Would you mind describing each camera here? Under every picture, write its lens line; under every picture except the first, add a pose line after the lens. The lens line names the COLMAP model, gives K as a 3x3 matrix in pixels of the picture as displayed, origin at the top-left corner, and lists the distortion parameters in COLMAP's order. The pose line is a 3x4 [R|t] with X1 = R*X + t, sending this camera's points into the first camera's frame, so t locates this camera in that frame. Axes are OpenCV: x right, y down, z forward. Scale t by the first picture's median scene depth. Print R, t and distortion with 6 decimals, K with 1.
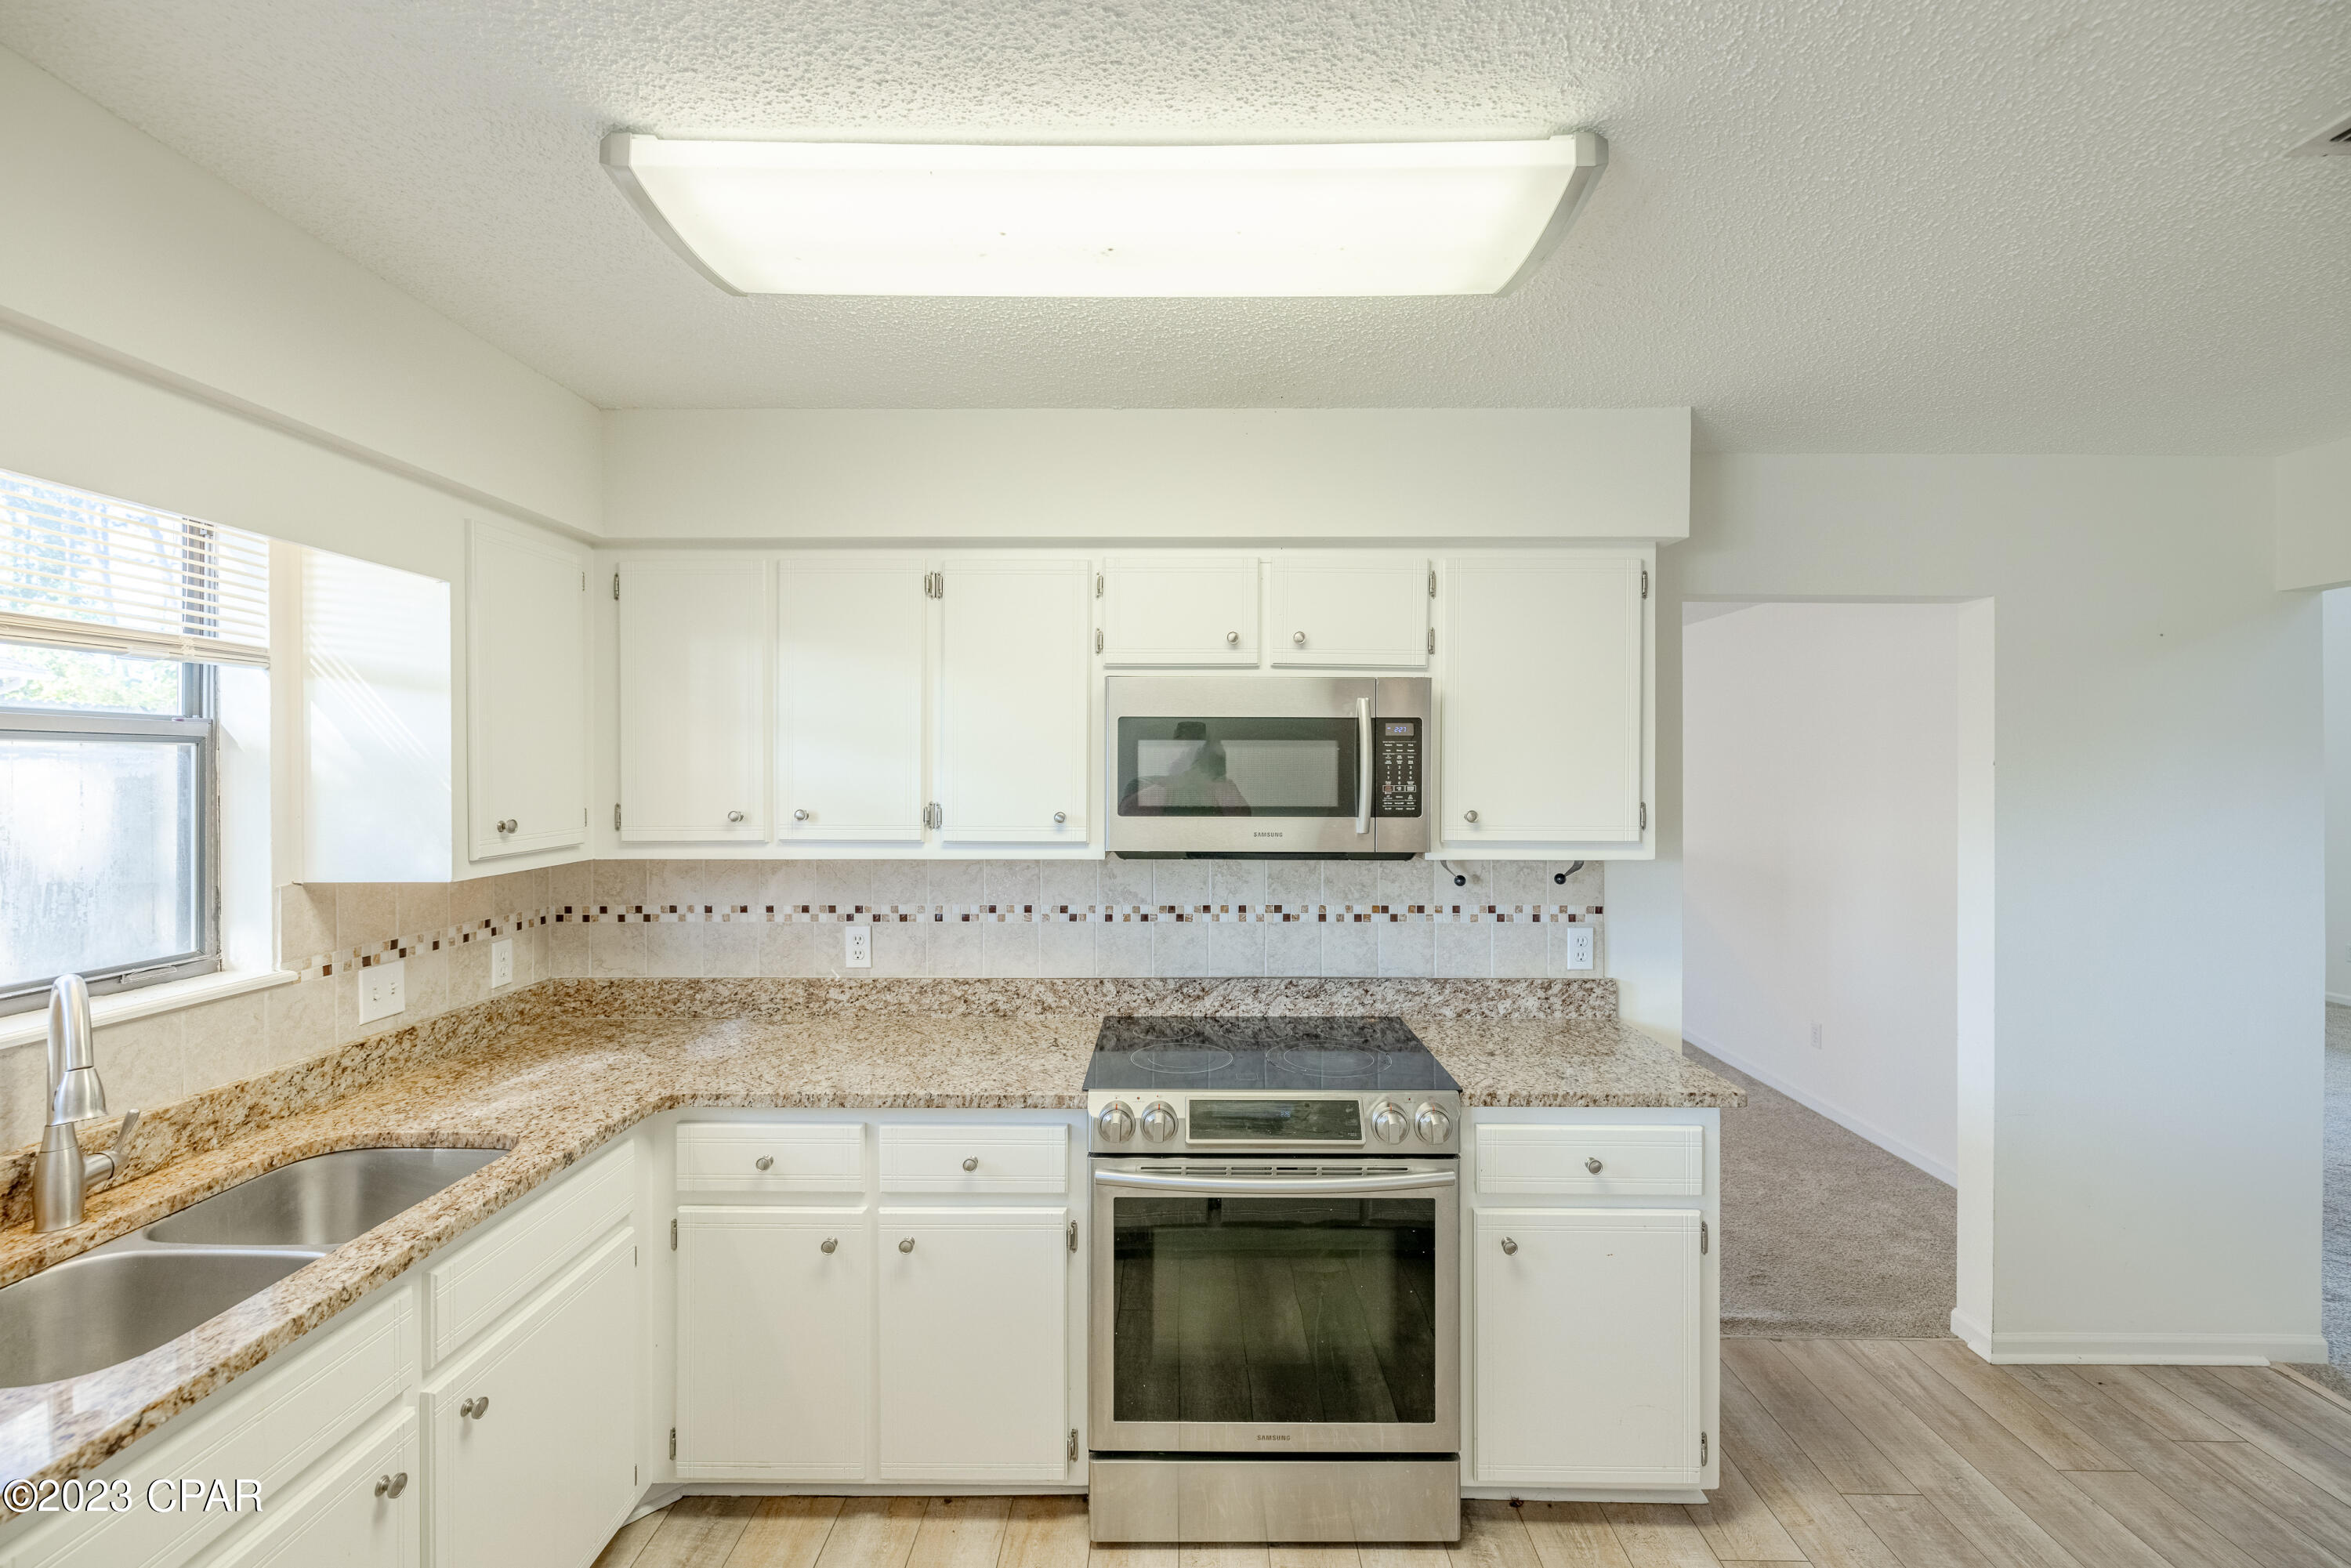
lens RADIAL K [[981.2, 0, 1175.0], [0, 981.2, 775.0], [0, 0, 1]] dist [0.000053, -0.001120]
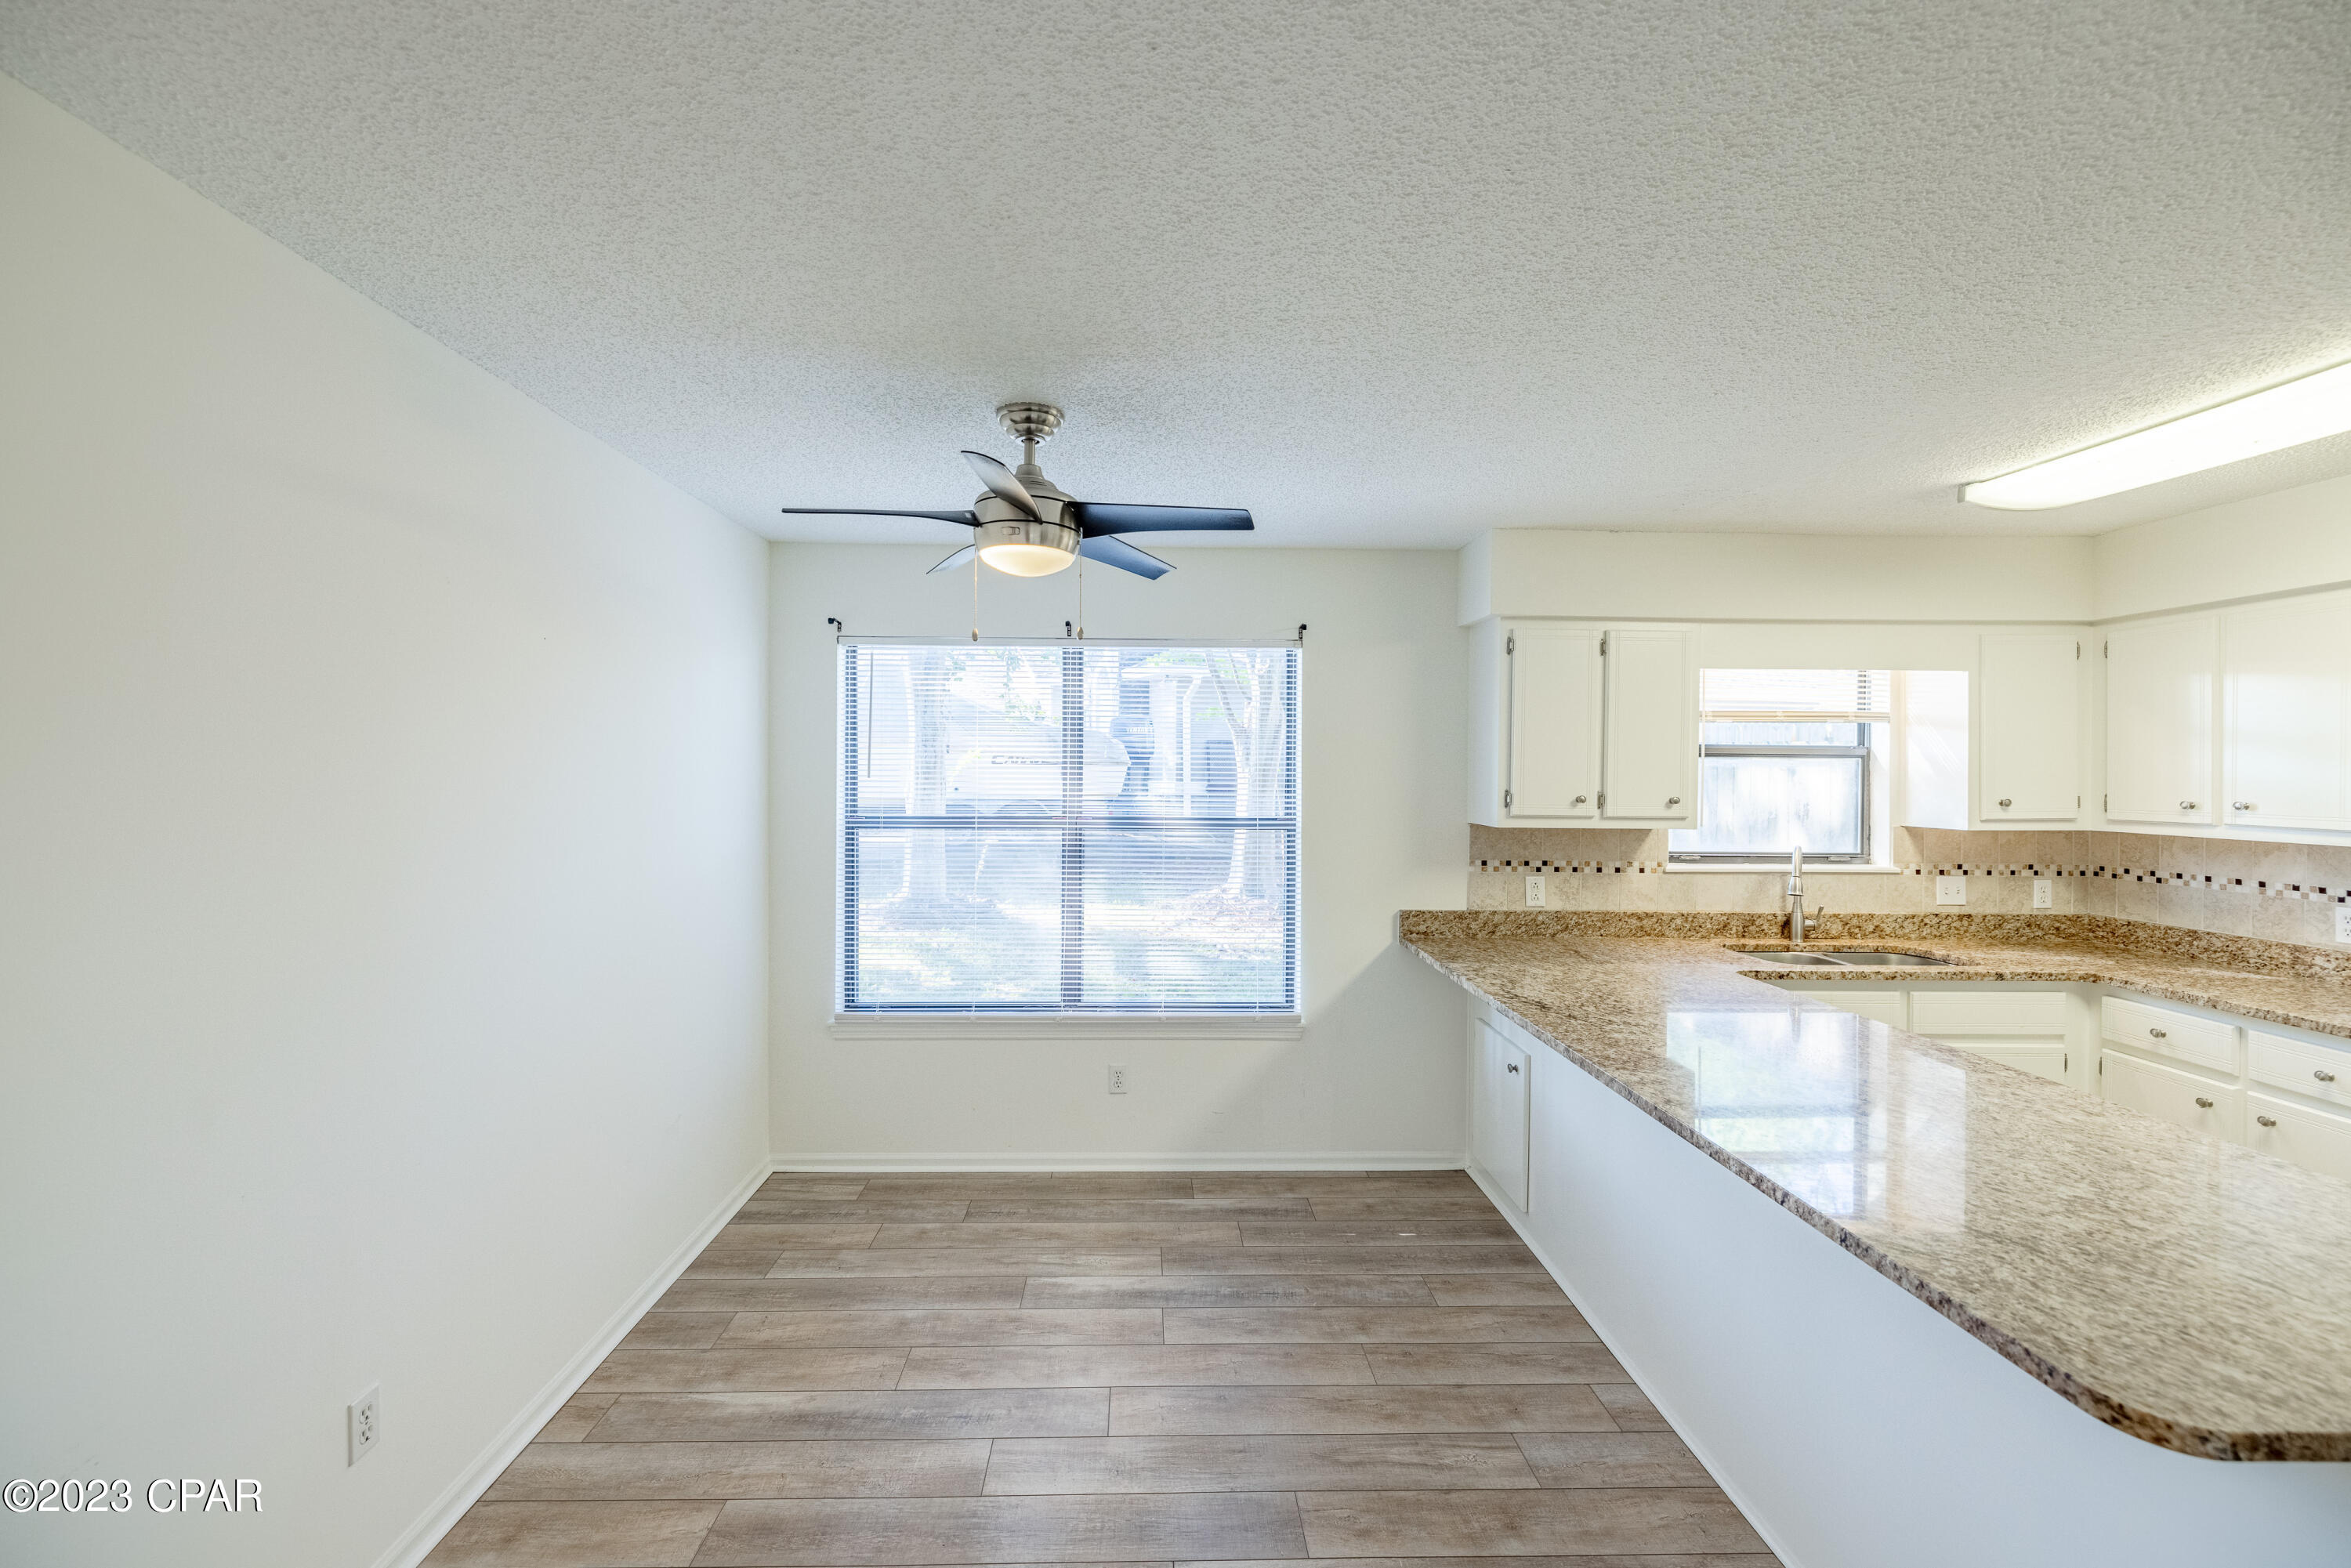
lens RADIAL K [[981.2, 0, 1157.7], [0, 981.2, 770.7], [0, 0, 1]] dist [0.000053, -0.001120]
pose [[0.031040, 0.000000, -0.999518, 0.904719], [-0.011744, 0.999931, -0.000365, 0.011330], [0.999449, 0.011750, 0.031038, -0.506913]]
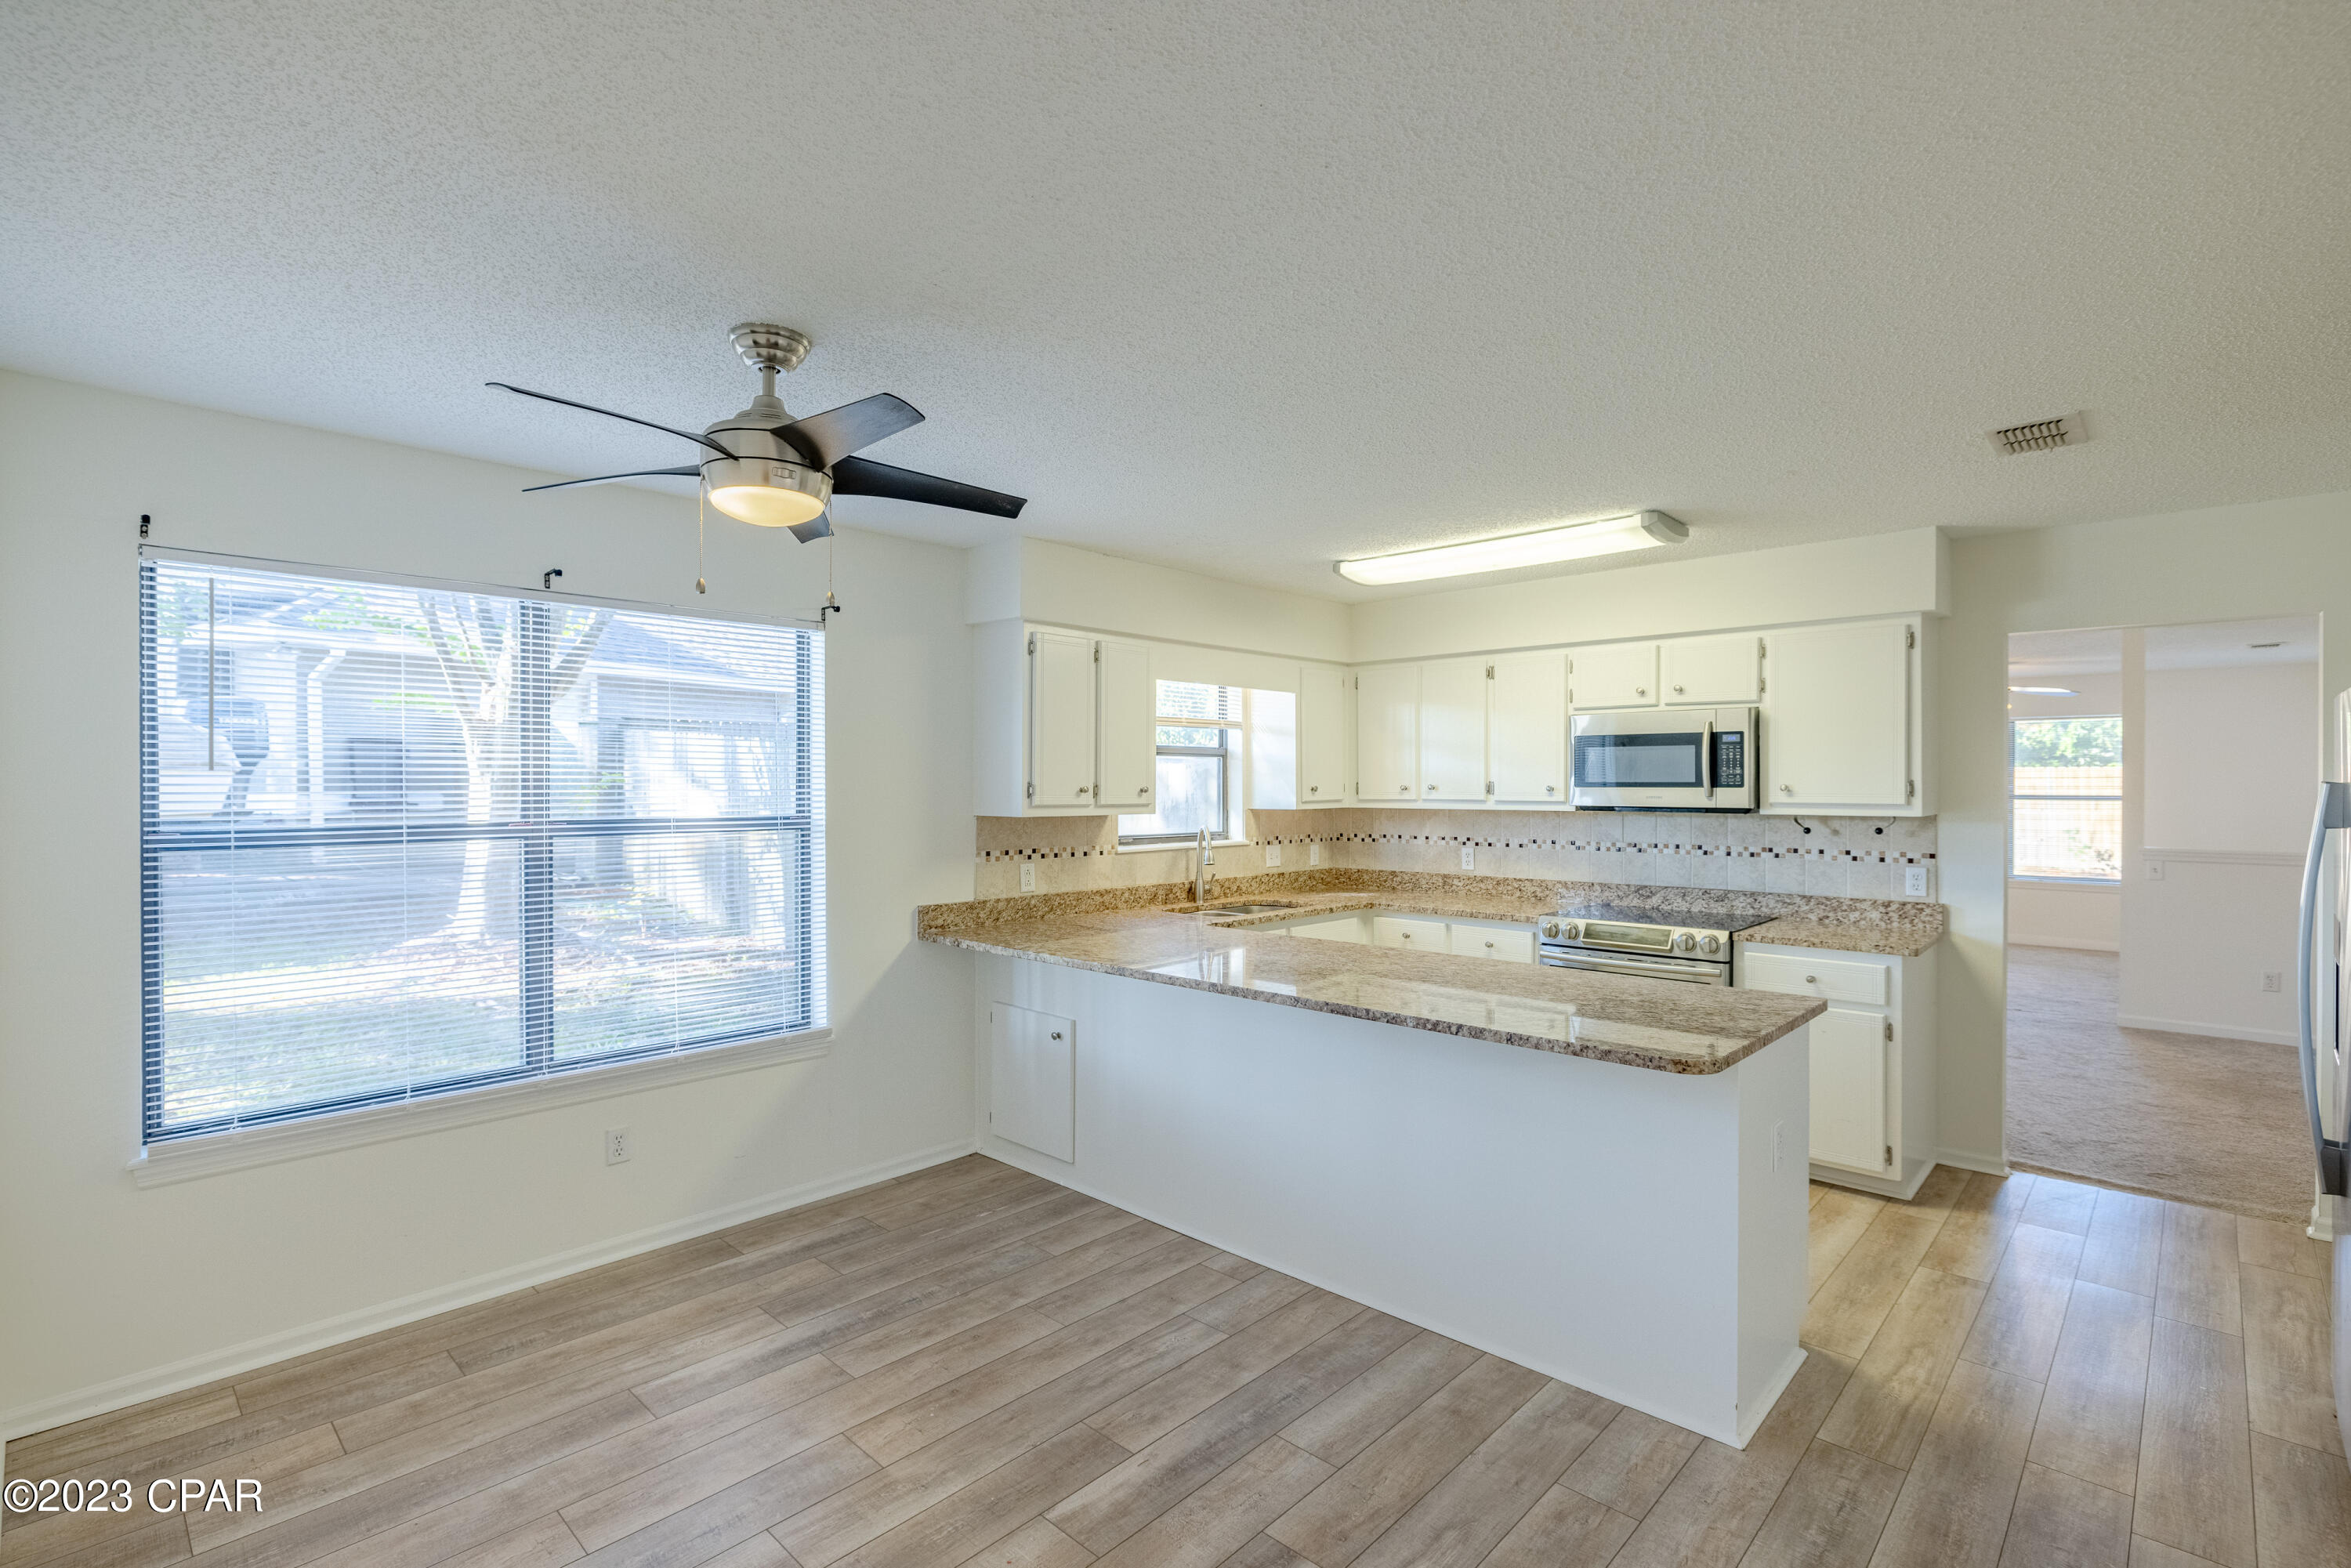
lens RADIAL K [[1088.3, 0, 1180.1], [0, 1088.3, 781.7], [0, 0, 1]] dist [-0.015689, 0.002431]
pose [[0.735764, -0.003060, -0.677231, 0.805994], [-0.001868, 0.999977, -0.006548, 0.045866], [0.677236, 0.006083, 0.735741, -1.082613]]
